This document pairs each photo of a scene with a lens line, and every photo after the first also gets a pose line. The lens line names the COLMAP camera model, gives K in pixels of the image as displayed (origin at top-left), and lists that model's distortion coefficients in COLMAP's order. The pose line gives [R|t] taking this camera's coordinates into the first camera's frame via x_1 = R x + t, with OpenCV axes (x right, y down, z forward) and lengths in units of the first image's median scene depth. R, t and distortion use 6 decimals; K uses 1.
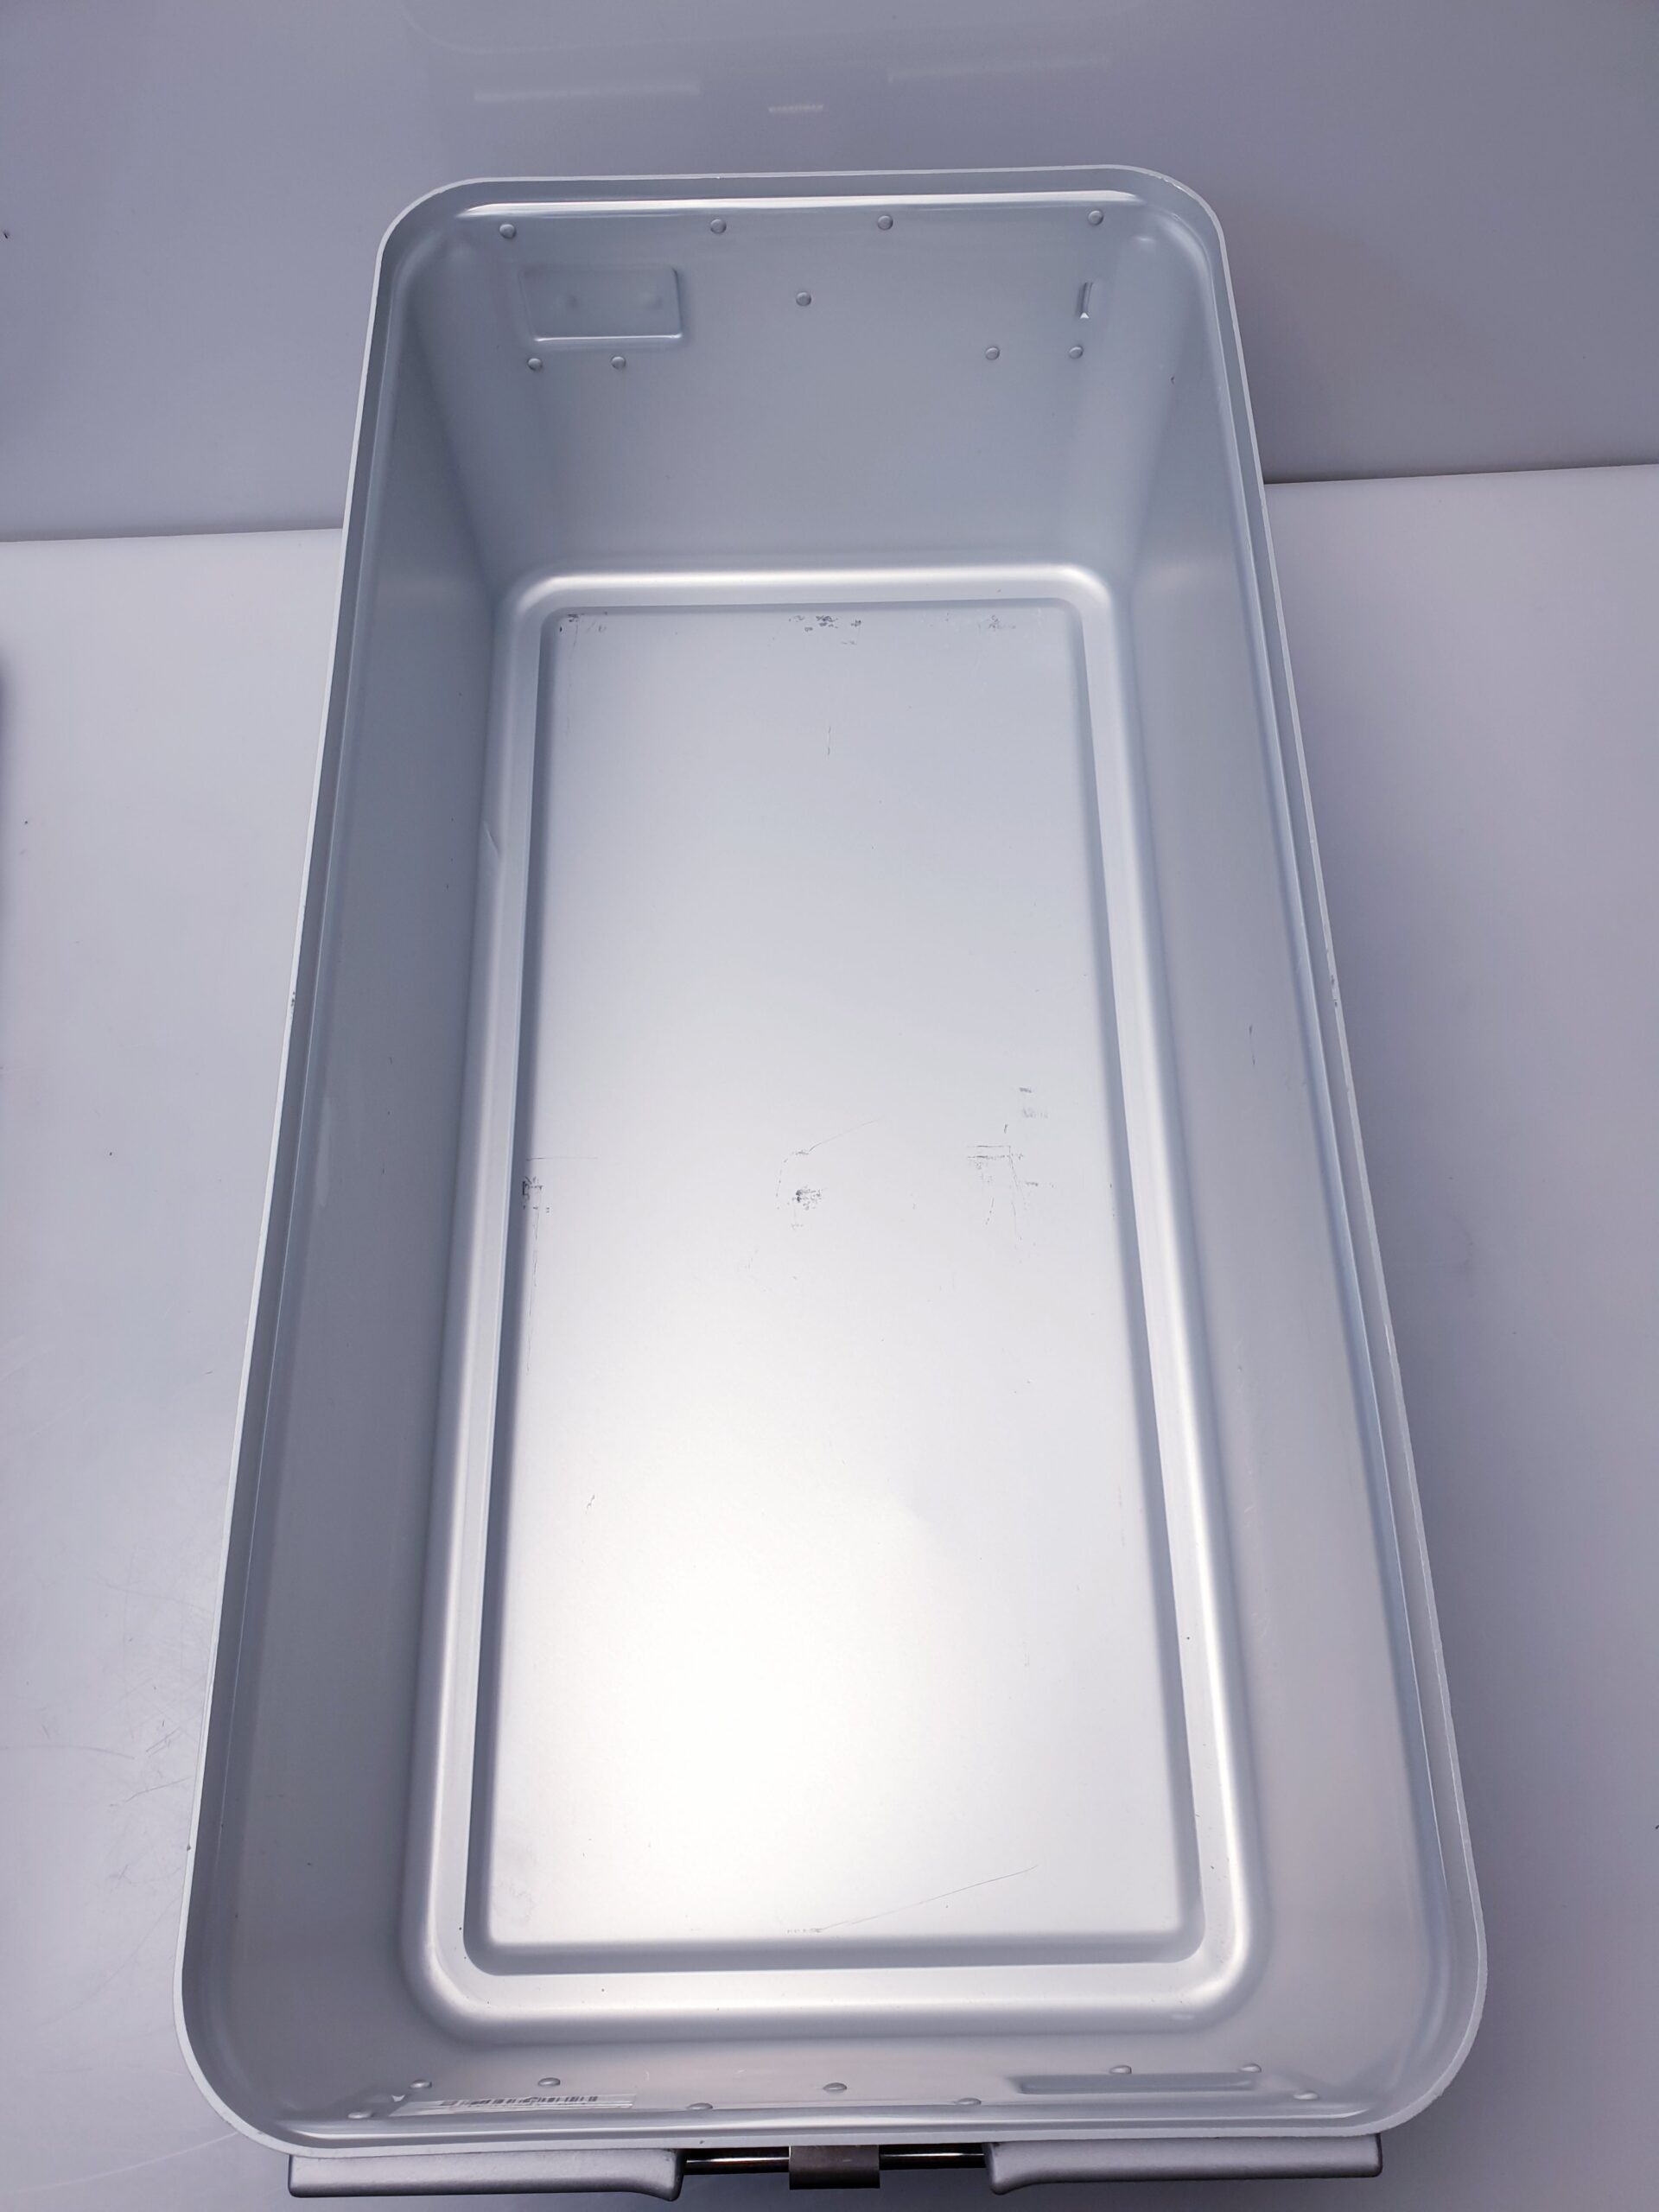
lens RADIAL K [[1704.8, 0, 829.5], [0, 1704.8, 1106.0], [0, 0, 1]] dist [0.003430, 0.002333]
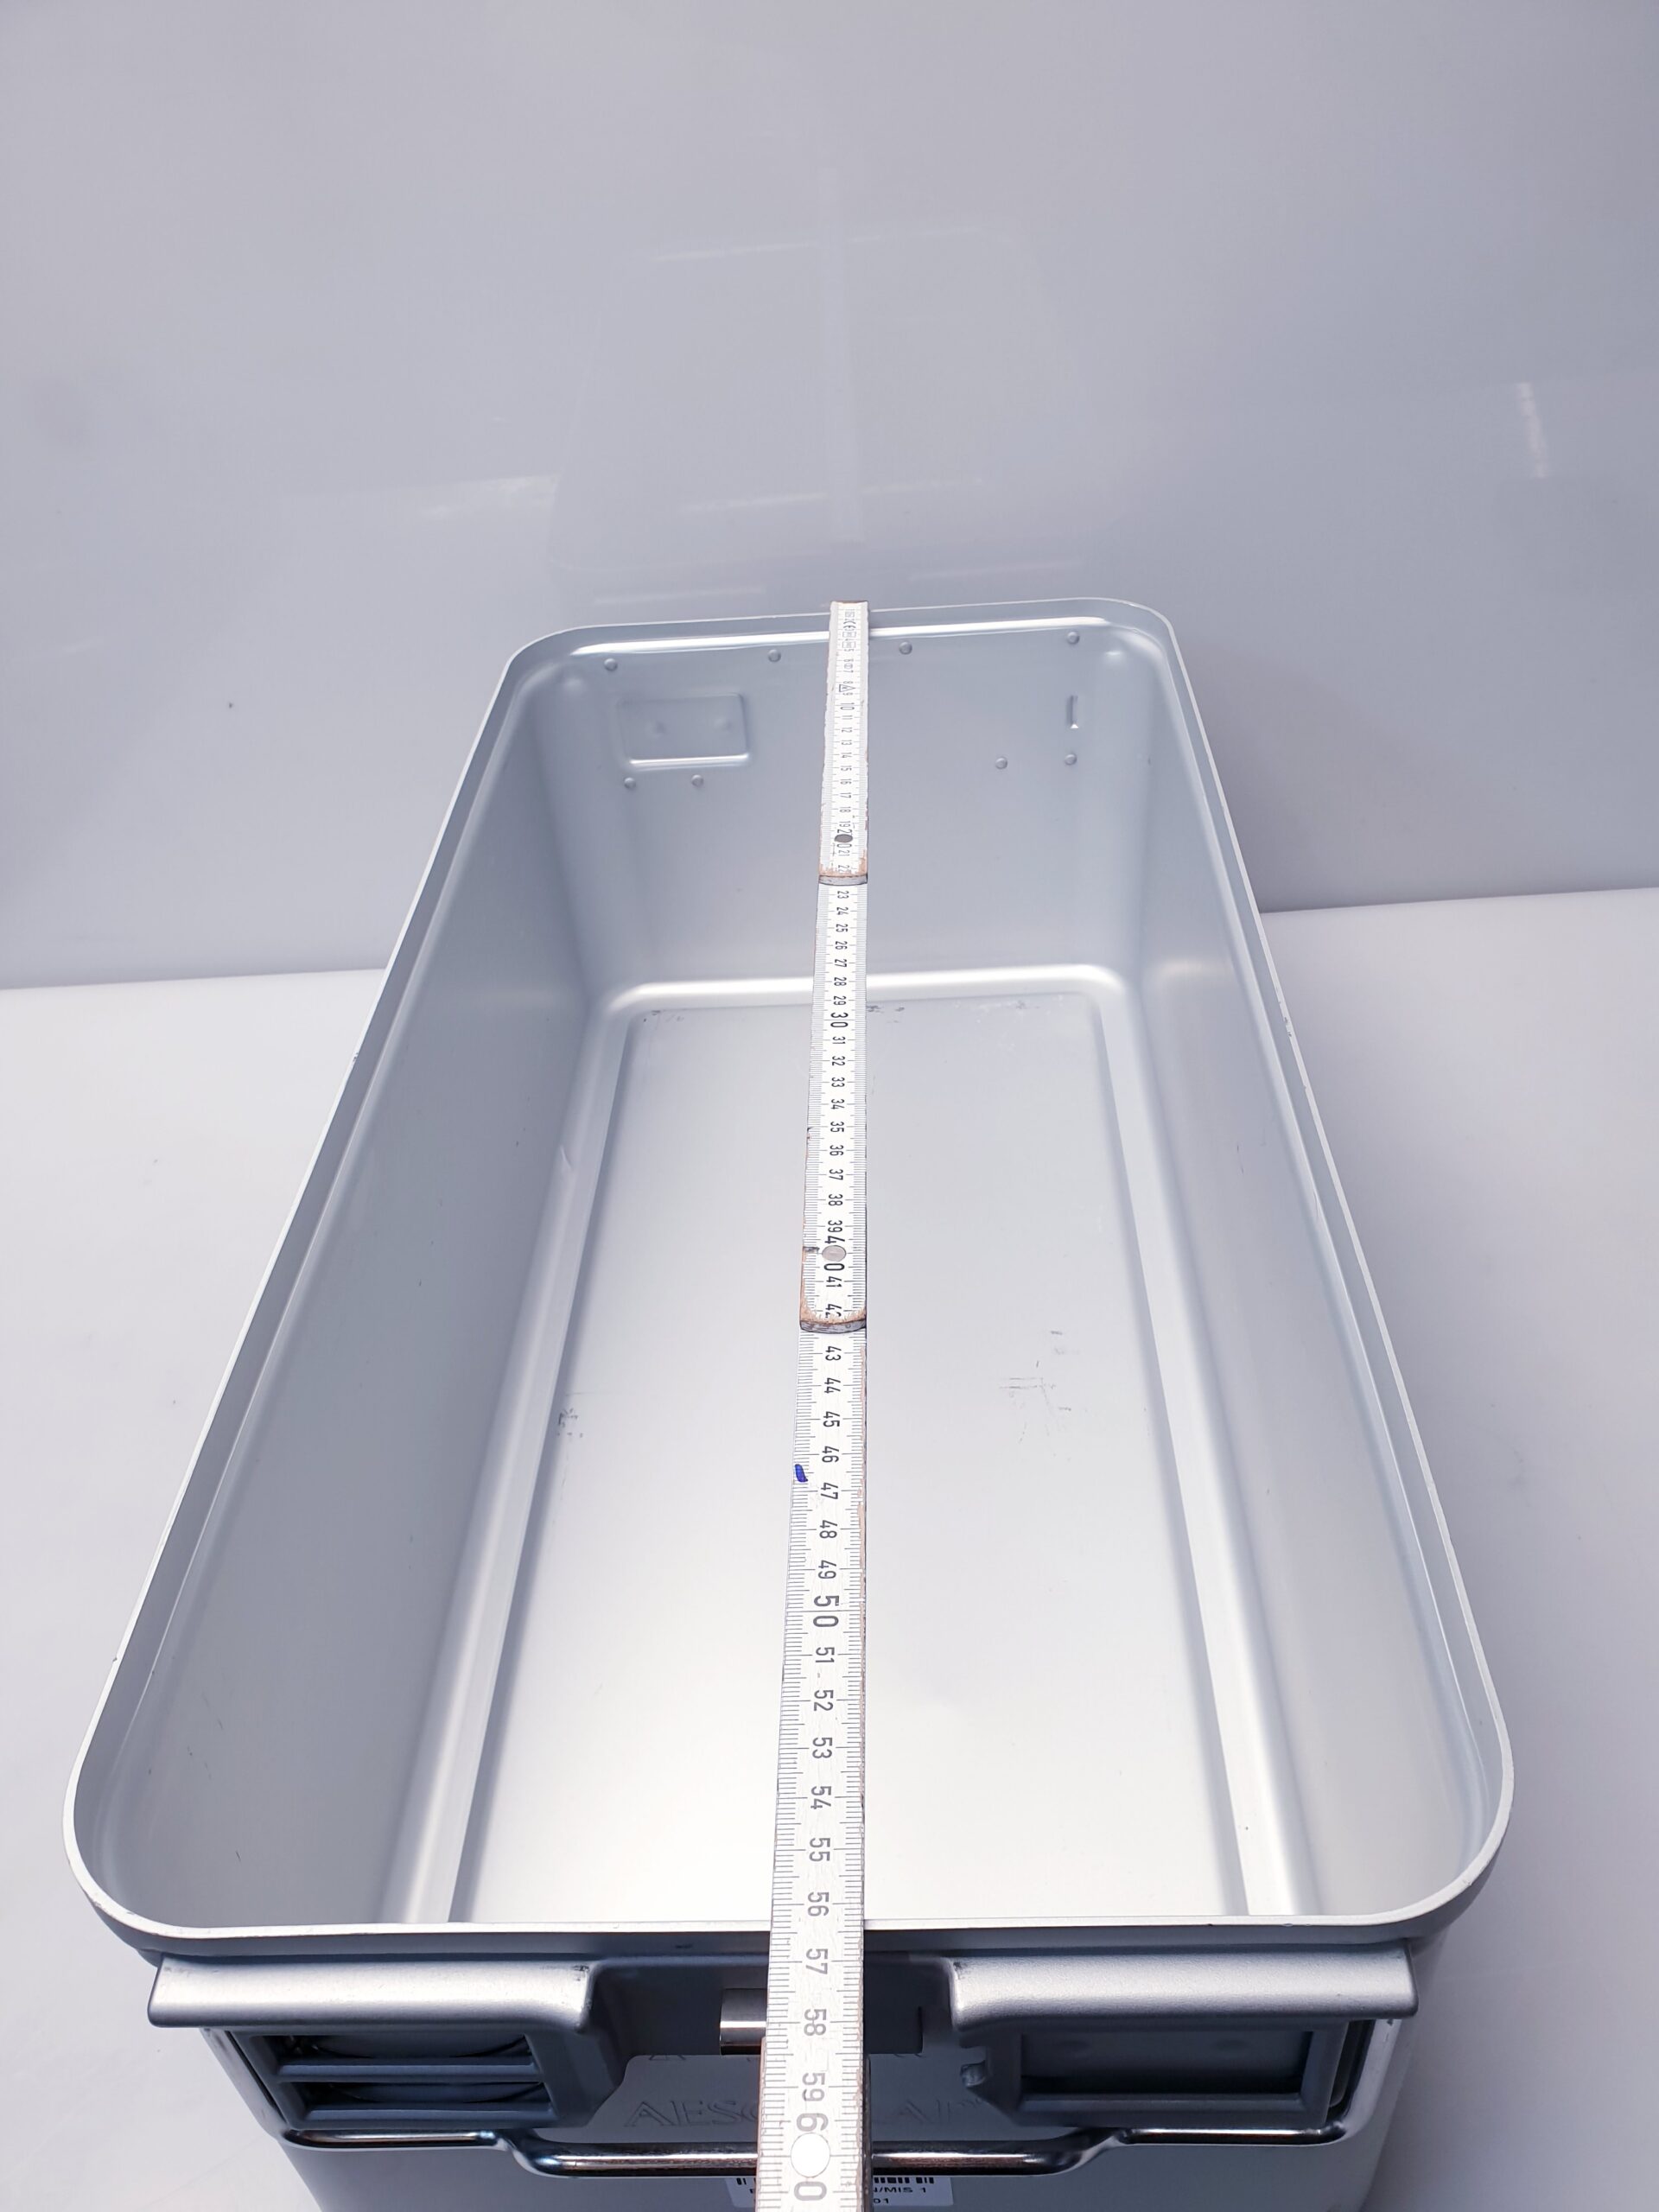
lens RADIAL K [[1695.0, 0, 833.1], [0, 1695.0, 1151.8], [0, 0, 1]] dist [0.076879, -0.103665]
pose [[0.997203, -0.018925, -0.072311, 0.060285], [-0.014634, 0.899262, -0.437165, 0.352661], [0.073300, 0.437001, 0.896470, 0.024728]]
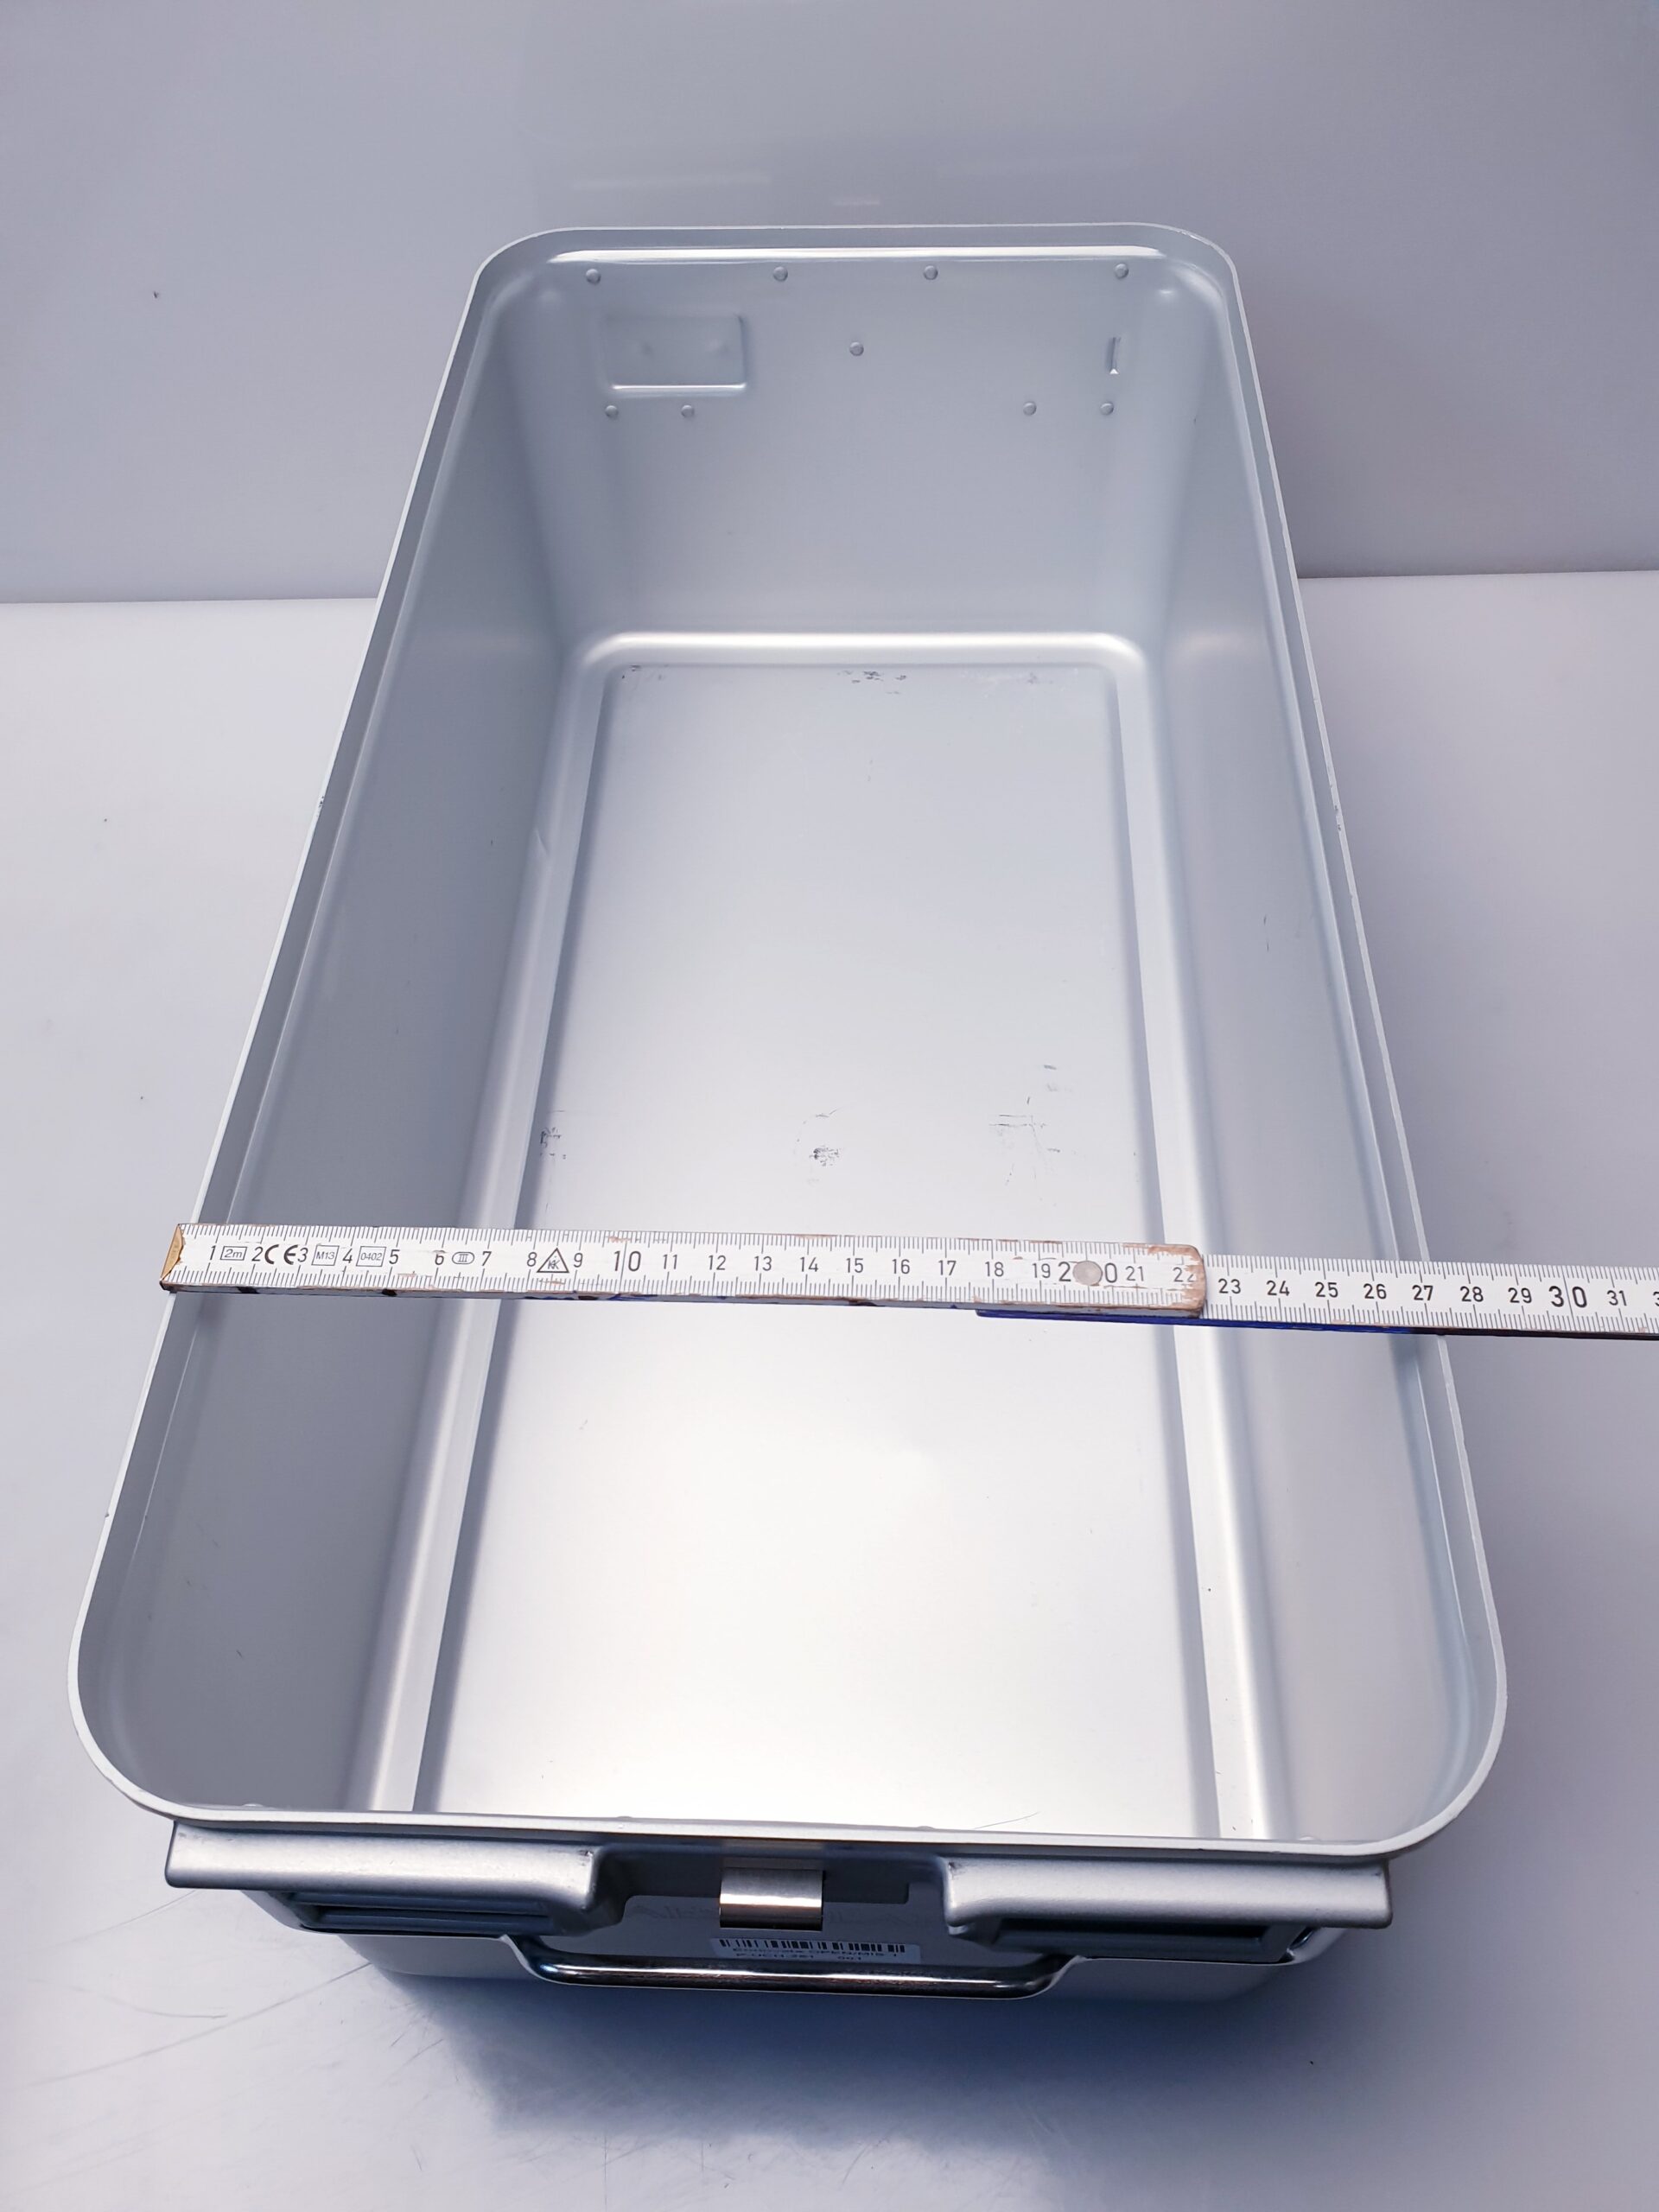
lens RADIAL K [[1704.8, 0, 829.5], [0, 1704.8, 1106.0], [0, 0, 1]] dist [0.003430, 0.002333]
pose [[0.998292, 0.032941, -0.048257, 0.036468], [-0.042379, 0.976798, -0.209926, 0.234632], [0.040222, 0.211612, 0.976526, 0.027327]]
